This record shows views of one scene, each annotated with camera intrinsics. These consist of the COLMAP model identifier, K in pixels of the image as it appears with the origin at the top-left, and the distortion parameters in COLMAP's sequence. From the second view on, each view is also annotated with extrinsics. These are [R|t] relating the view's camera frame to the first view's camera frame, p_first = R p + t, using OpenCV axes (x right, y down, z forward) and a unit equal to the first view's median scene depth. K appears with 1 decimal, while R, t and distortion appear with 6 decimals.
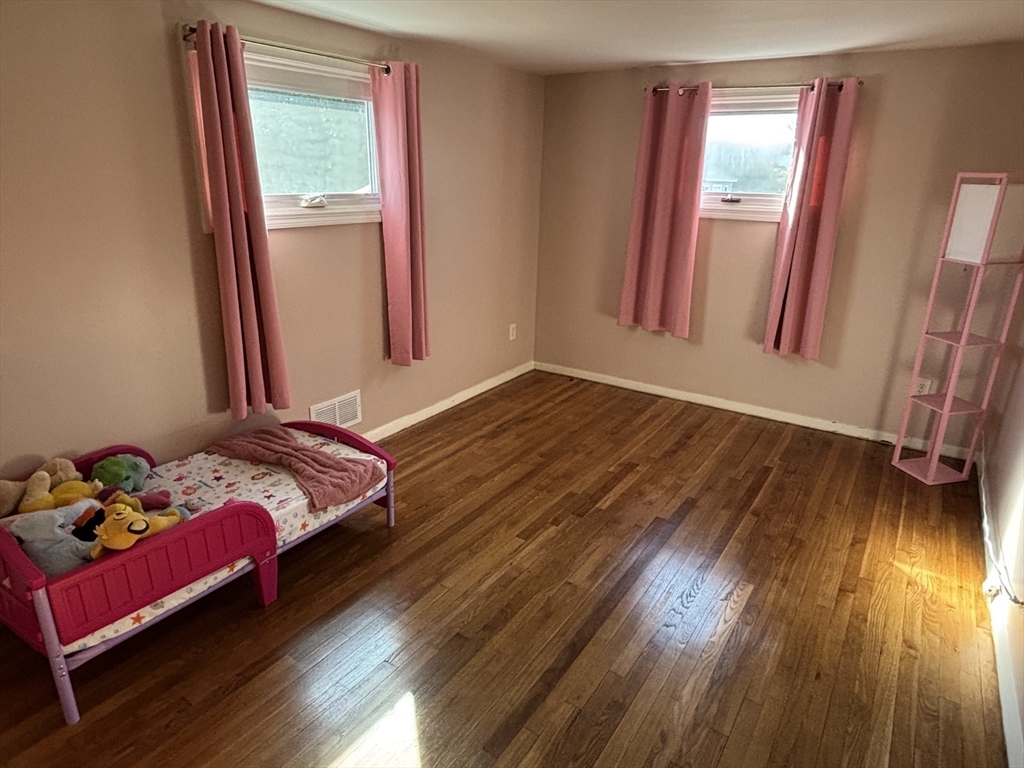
lens RADIAL K [[623.4, 0, 512.0], [0, 623.4, 384.0], [0, 0, 1]] dist [0.053476, -0.063659]
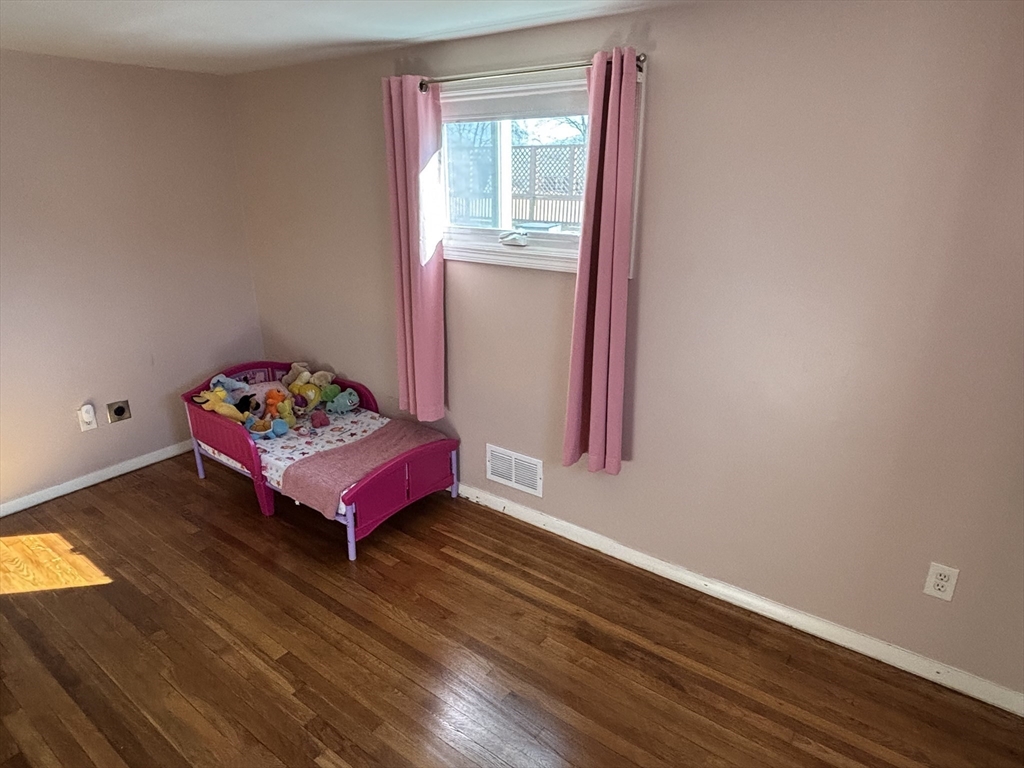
lens RADIAL K [[623.4, 0, 512.0], [0, 623.4, 384.0], [0, 0, 1]] dist [0.053476, -0.063659]
pose [[-0.063531, 0.298681, -0.952236, 0.543093], [-0.322143, 0.896948, 0.302832, -0.335604], [0.944557, 0.325996, 0.039234, 0.924617]]
